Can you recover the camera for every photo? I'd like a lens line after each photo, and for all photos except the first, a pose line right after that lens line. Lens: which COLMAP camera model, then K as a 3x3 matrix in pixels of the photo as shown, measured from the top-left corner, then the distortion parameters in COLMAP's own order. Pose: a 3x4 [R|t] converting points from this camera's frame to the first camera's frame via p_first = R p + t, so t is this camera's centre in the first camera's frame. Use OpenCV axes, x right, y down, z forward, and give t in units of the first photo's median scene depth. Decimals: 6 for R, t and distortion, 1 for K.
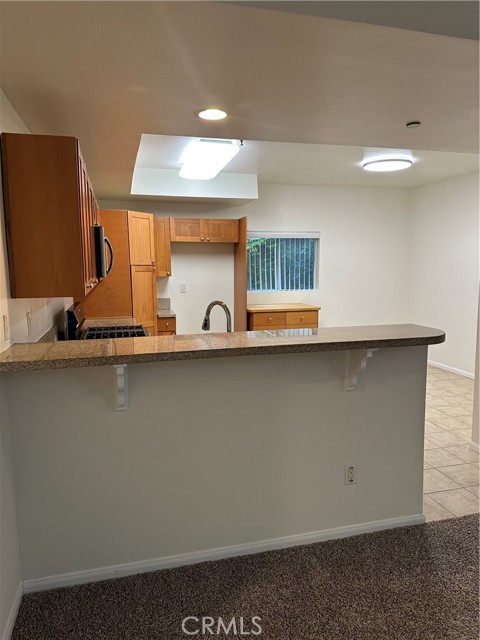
lens RADIAL K [[444.5, 0, 240.0], [0, 444.5, 320.0], [0, 0, 1]] dist [0.094770, -0.114549]
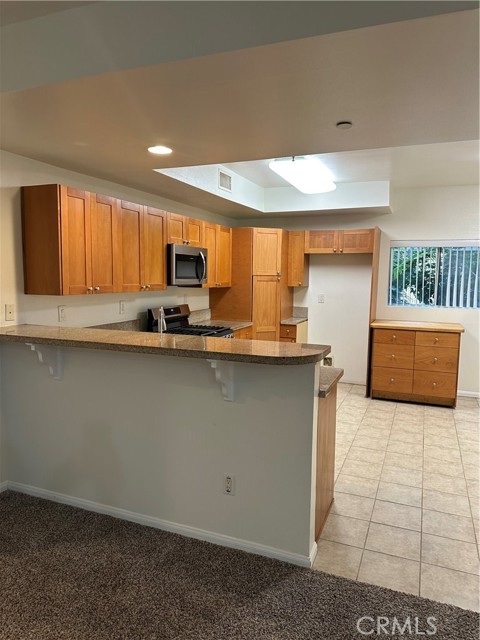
lens RADIAL K [[444.5, 0, 240.0], [0, 444.5, 320.0], [0, 0, 1]] dist [0.094770, -0.114549]
pose [[0.796440, 0.081259, -0.599233, 0.367169], [-0.094164, 0.995508, 0.009844, -0.016647], [0.597341, 0.048586, 0.800514, 0.082129]]
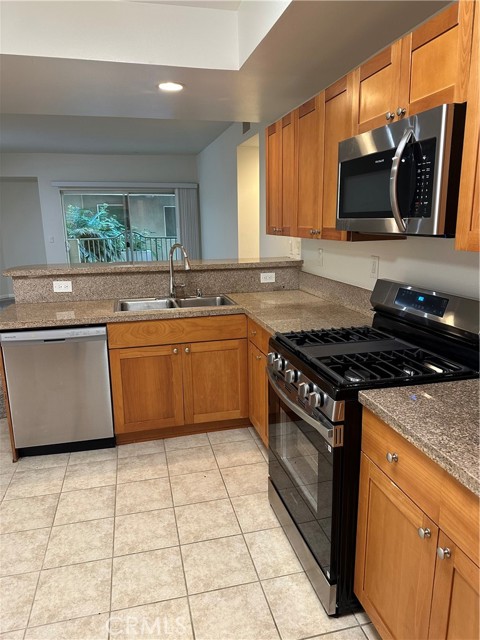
lens RADIAL K [[445.6, 0, 239.2], [0, 445.6, 318.1], [0, 0, 1]] dist [0.095318, -0.112635]
pose [[-0.999522, 0.020260, 0.023368, -0.111731], [0.026876, 0.942860, 0.332103, -0.116695], [-0.015304, 0.332572, -0.942954, 1.005029]]
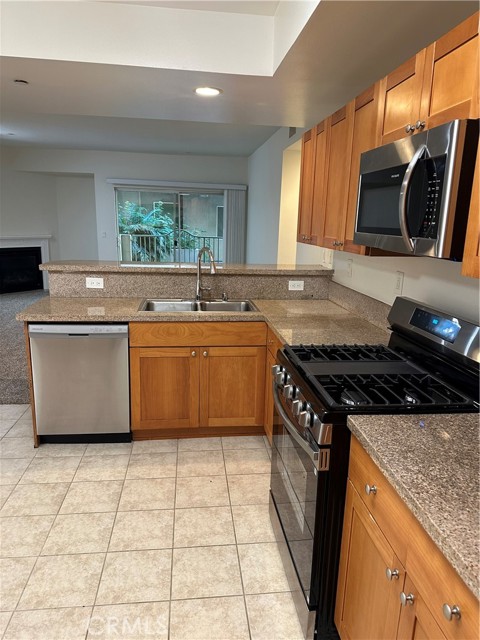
lens RADIAL K [[444.5, 0, 240.0], [0, 444.5, 320.0], [0, 0, 1]] dist [0.094770, -0.114549]
pose [[-0.990075, -0.048209, 0.132013, -0.145414], [-0.001380, 0.942615, 0.333879, -0.121911], [-0.140533, 0.330383, -0.933326, 0.996365]]
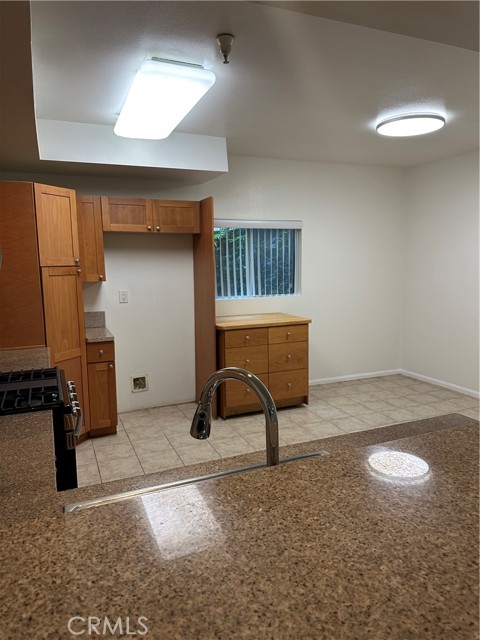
lens RADIAL K [[462.6, 0, 250.7], [0, 462.6, 319.9], [0, 0, 1]] dist [0.104191, -0.202085]
pose [[0.988776, -0.025328, 0.147242, -0.039734], [0.024568, 0.999674, 0.006974, -0.038020], [-0.147370, -0.003279, 0.989076, 0.251396]]
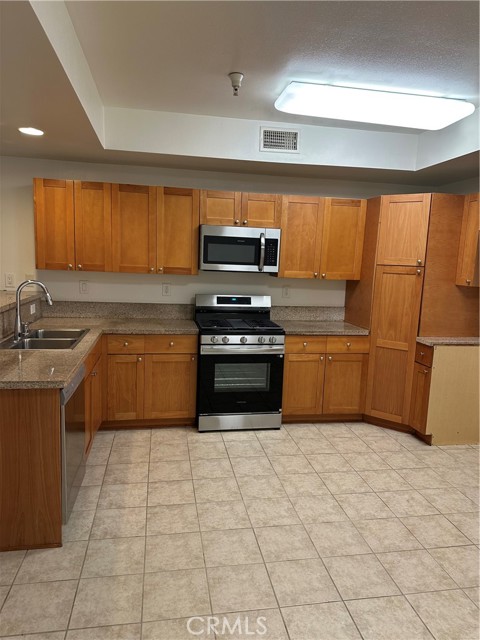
lens RADIAL K [[445.6, 0, 239.2], [0, 445.6, 318.1], [0, 0, 1]] dist [0.095318, -0.112635]
pose [[-0.084486, 0.139027, -0.986678, 0.517539], [-0.161392, 0.975234, 0.151234, -0.100062], [0.983267, 0.172019, -0.059956, 0.738916]]
